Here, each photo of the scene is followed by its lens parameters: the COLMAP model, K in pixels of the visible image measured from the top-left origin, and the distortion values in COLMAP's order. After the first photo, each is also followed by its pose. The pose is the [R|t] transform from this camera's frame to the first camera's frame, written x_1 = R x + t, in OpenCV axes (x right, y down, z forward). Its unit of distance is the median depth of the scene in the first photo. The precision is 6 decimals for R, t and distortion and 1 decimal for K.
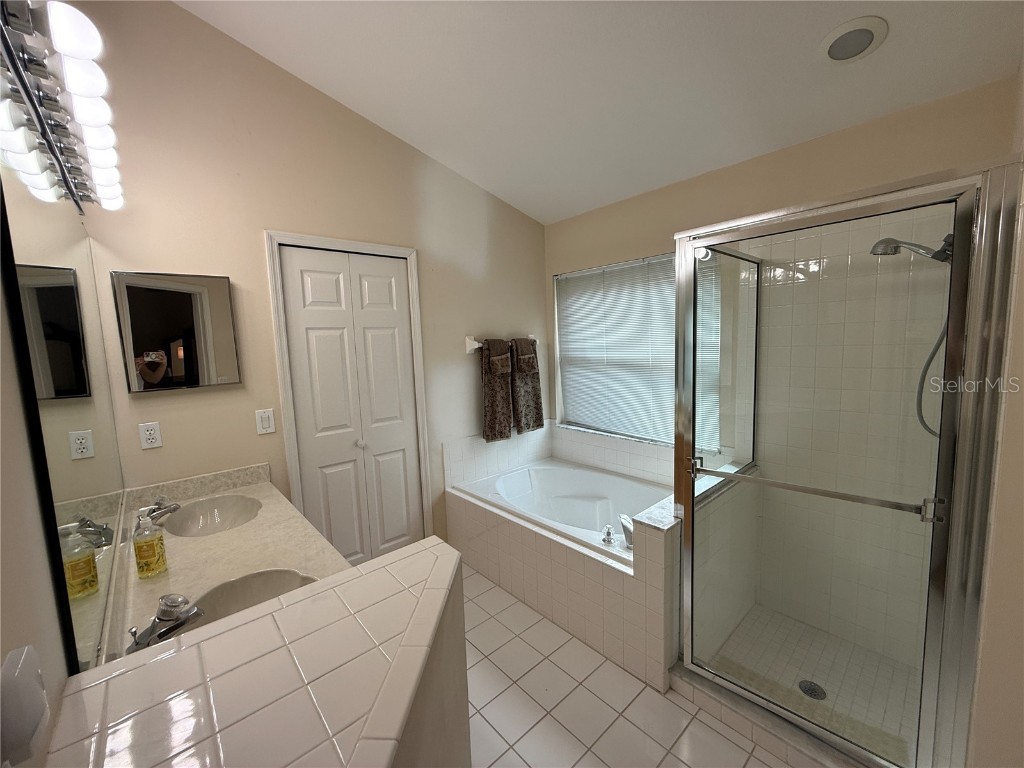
lens RADIAL K [[408.7, 0, 510.2], [0, 408.7, 384.0], [0, 0, 1]] dist [-0.000280, -0.000393]
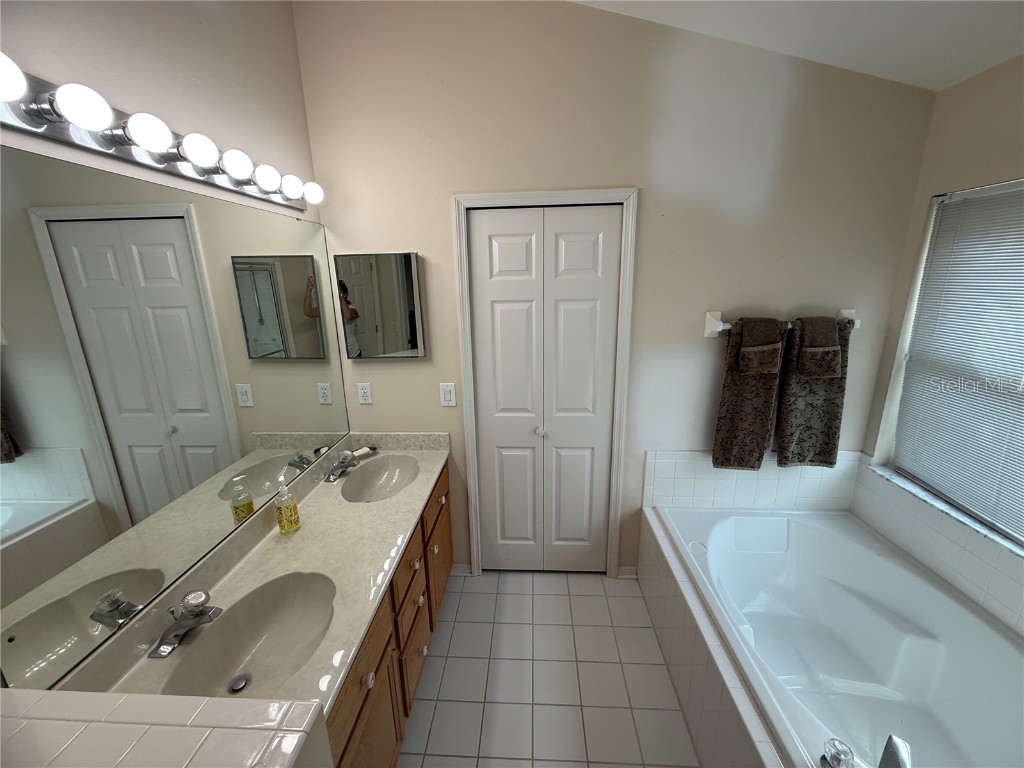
lens RADIAL K [[408.7, 0, 509.9], [0, 408.7, 384.4], [0, 0, 1]] dist [-0.000280, -0.000393]
pose [[0.708612, 0.200845, -0.676409, 0.140617], [-0.079758, 0.975289, 0.206035, -0.110984], [0.701076, -0.092050, 0.707121, 0.275437]]
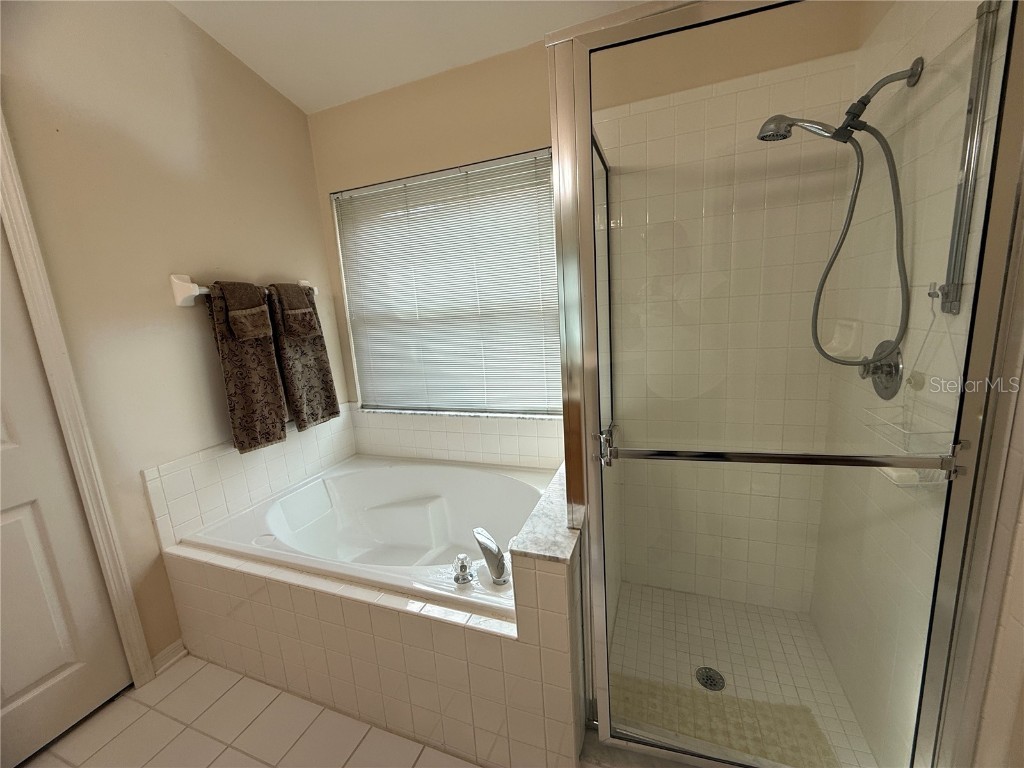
lens RADIAL K [[408.7, 0, 508.5], [0, 408.7, 384.8], [0, 0, 1]] dist [-0.000280, -0.000393]
pose [[0.887490, -0.107379, 0.448141, 0.034100], [0.082413, 0.993779, 0.074909, 0.028903], [-0.453397, -0.029548, 0.890819, 0.284689]]
